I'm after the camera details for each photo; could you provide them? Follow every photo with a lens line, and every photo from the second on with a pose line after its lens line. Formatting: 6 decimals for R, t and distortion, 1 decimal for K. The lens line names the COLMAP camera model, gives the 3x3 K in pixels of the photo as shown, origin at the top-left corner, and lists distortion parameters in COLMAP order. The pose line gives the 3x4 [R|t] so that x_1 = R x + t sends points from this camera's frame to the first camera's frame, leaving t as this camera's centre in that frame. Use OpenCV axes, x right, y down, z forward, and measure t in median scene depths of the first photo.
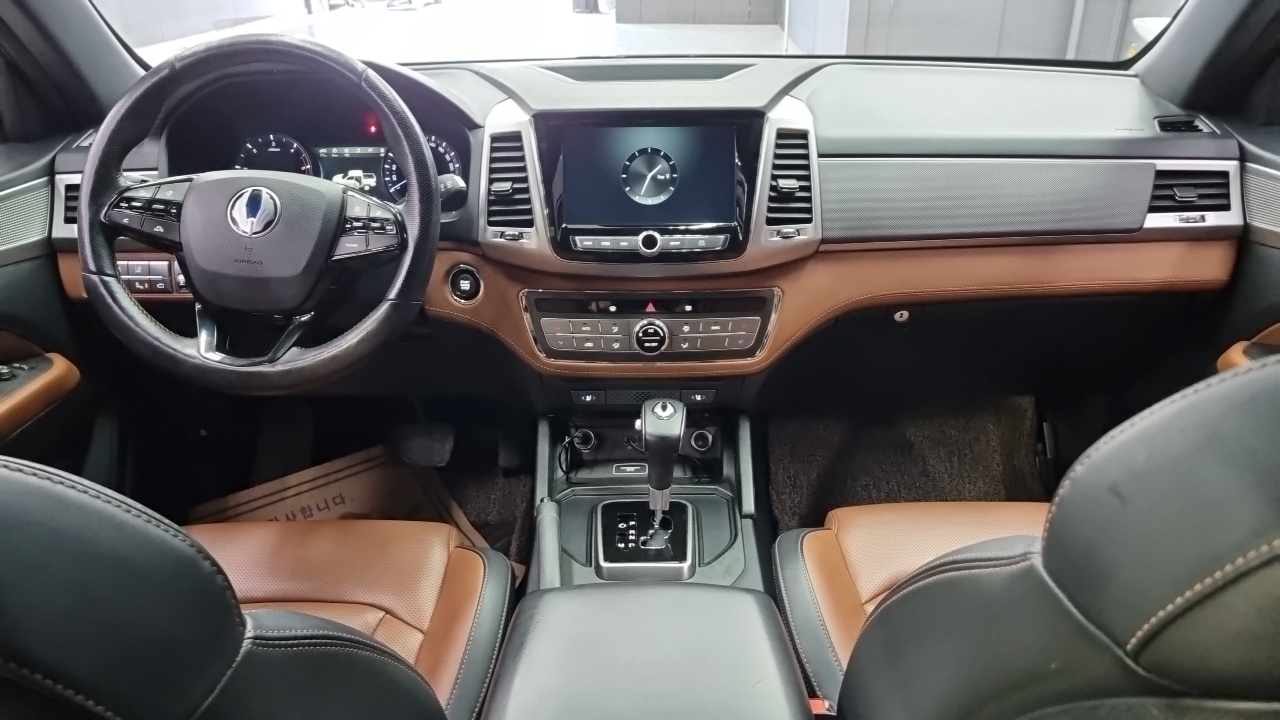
lens RADIAL K [[991.4, 0, 640.8], [0, 991.4, 351.7], [0, 0, 1]] dist [0.029320, -0.017205]
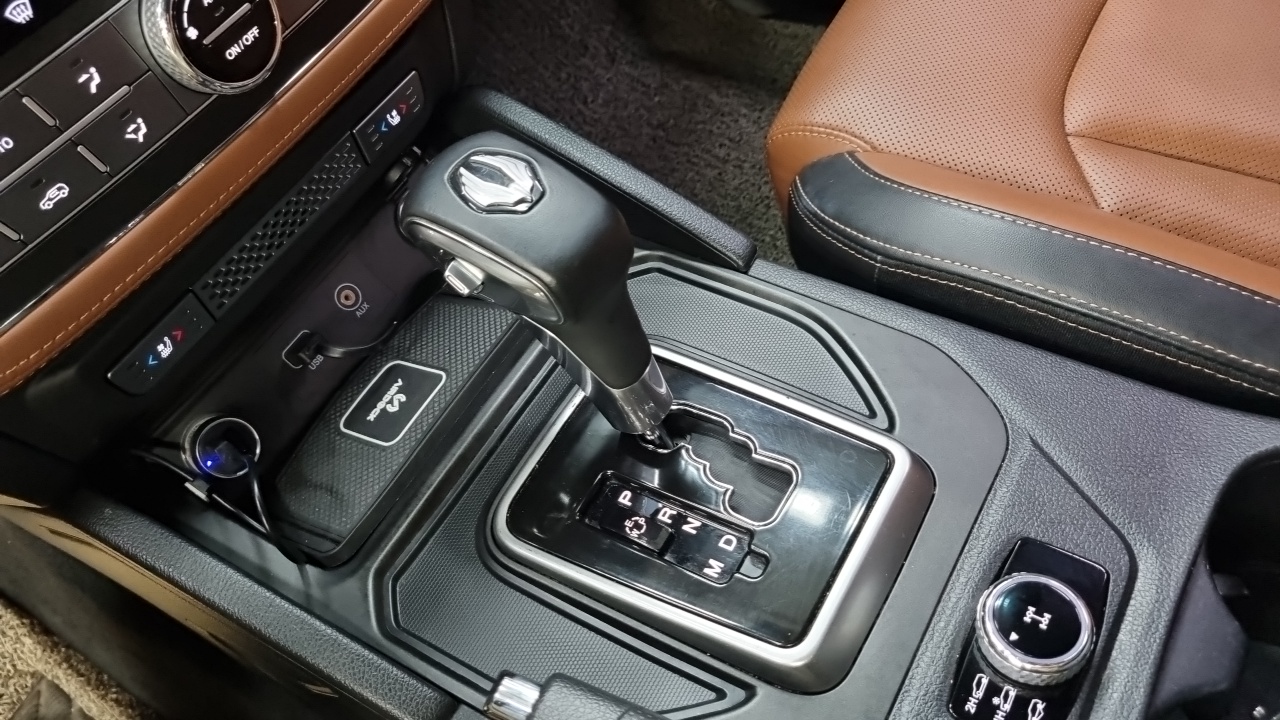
lens RADIAL K [[991.4, 0, 614.6], [0, 991.4, 354.2], [0, 0, 1]] dist [0.029320, -0.017205]
pose [[0.524529, -0.726569, 0.443810, -0.123238], [0.521975, 0.686250, 0.506560, -0.034989], [-0.672616, -0.034047, 0.739208, 0.735003]]
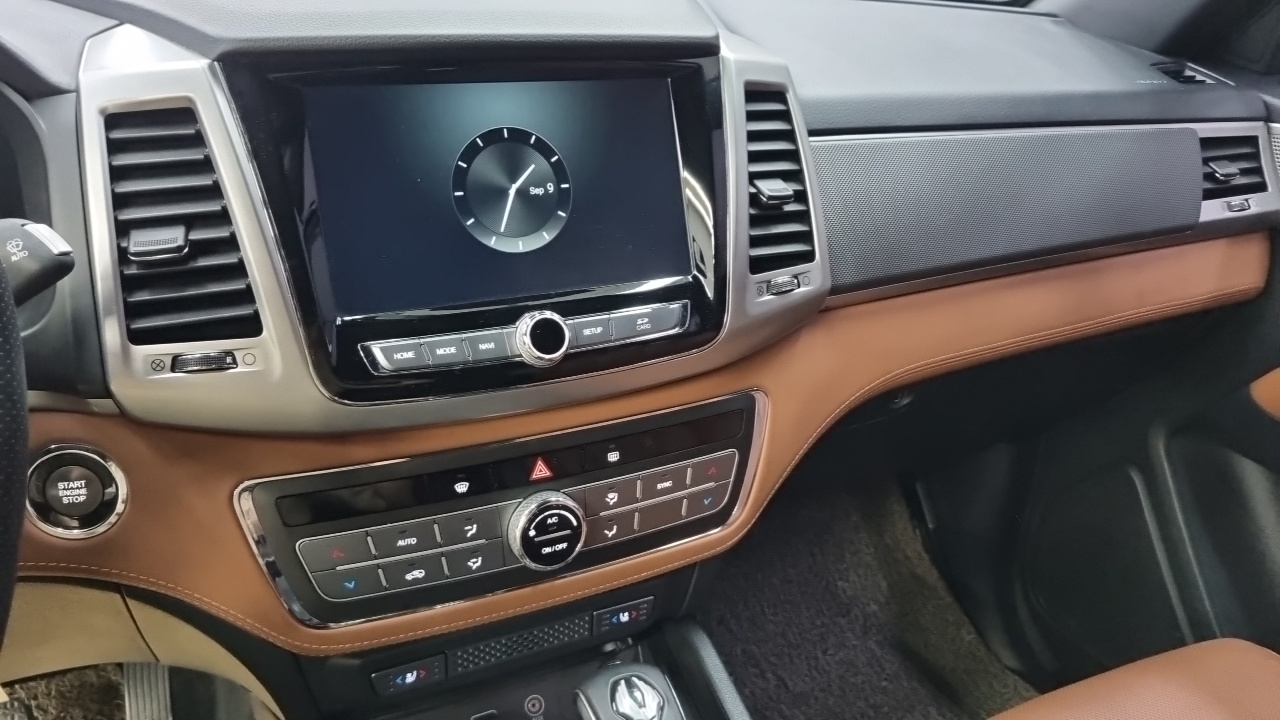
lens RADIAL K [[991.4, 0, 644.7], [0, 991.4, 362.3], [0, 0, 1]] dist [0.029320, -0.017205]
pose [[0.892763, -0.135498, 0.429669, -0.143559], [0.135679, 0.990287, 0.030379, -0.104516], [-0.429612, 0.031176, 0.902475, 0.564706]]
